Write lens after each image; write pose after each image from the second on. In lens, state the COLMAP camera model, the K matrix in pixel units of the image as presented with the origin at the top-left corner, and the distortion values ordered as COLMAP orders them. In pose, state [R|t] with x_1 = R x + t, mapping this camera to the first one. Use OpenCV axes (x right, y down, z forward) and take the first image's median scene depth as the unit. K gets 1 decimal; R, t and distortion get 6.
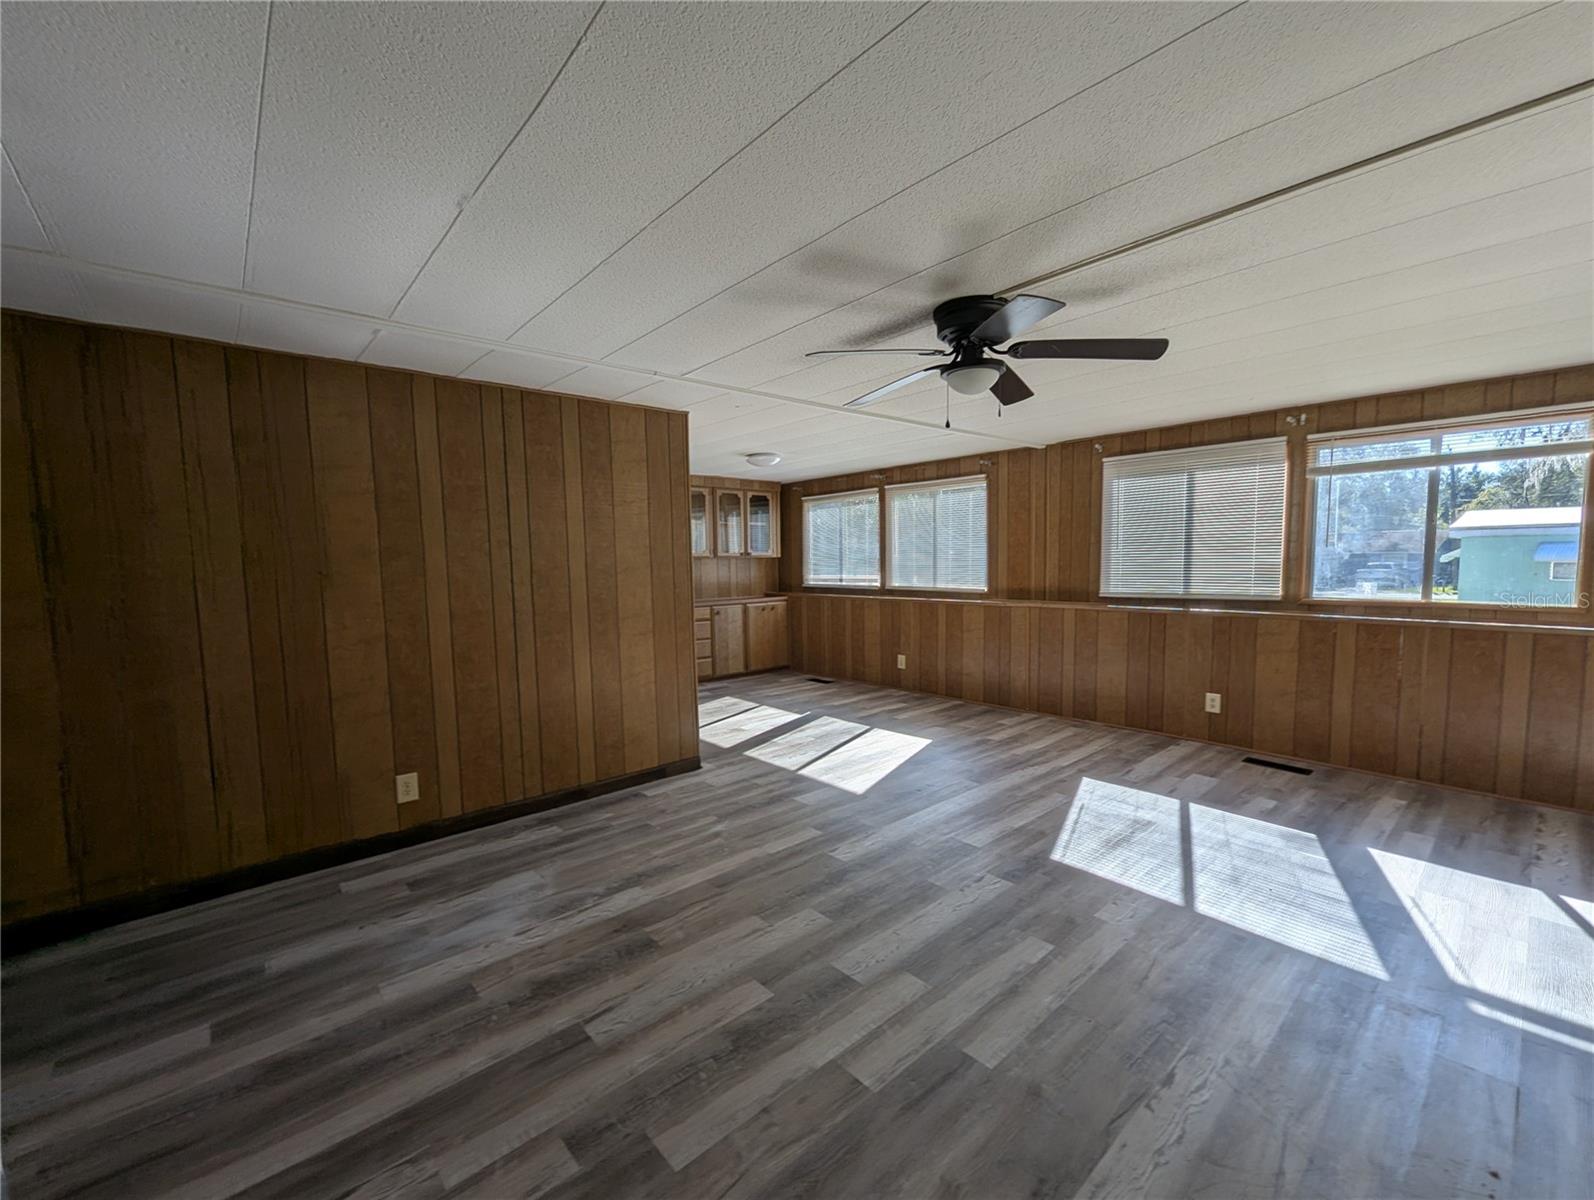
lens RADIAL K [[658.3, 0, 797.5], [0, 658.3, 596.6], [0, 0, 1]] dist [0.003590, -0.000859]
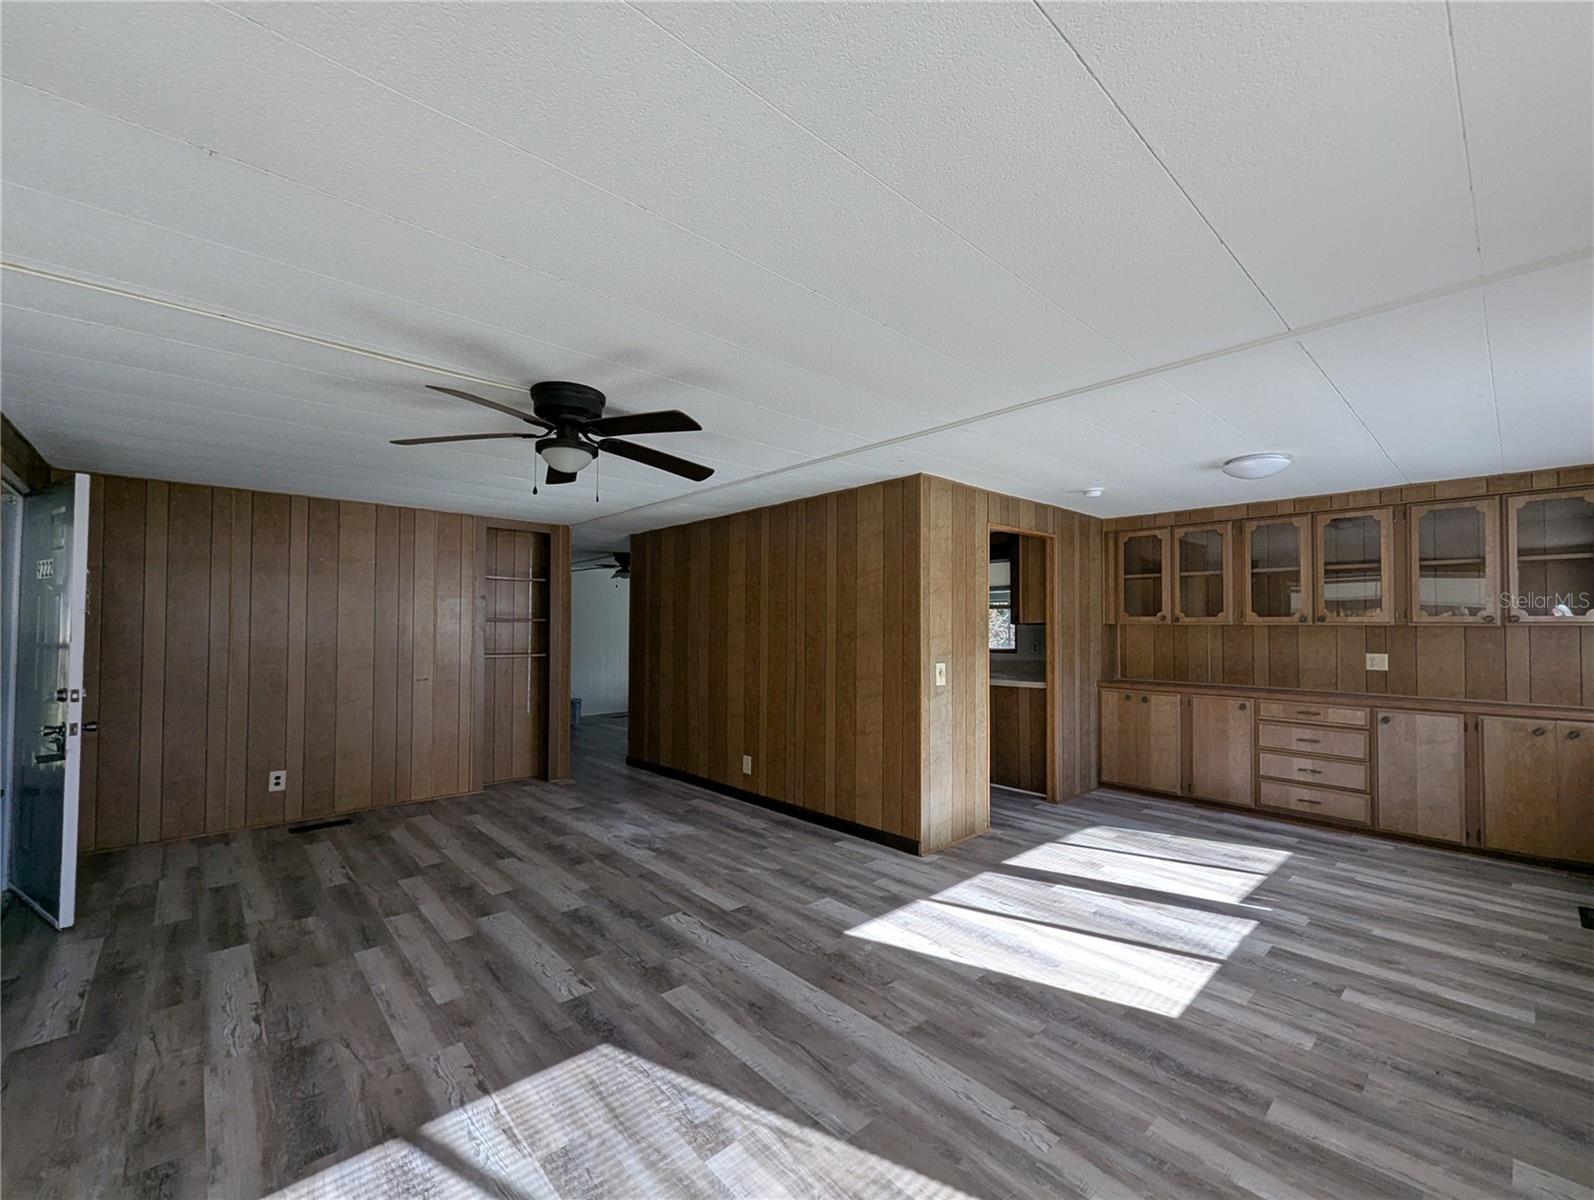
lens RADIAL K [[658.3, 0, 798.1], [0, 658.3, 614.5], [0, 0, 1]] dist [0.003590, -0.000859]
pose [[0.019605, -0.004374, -0.999798, 0.986779], [-0.061597, 0.998086, -0.005574, -0.072855], [0.997909, 0.061693, 0.019298, 1.035287]]
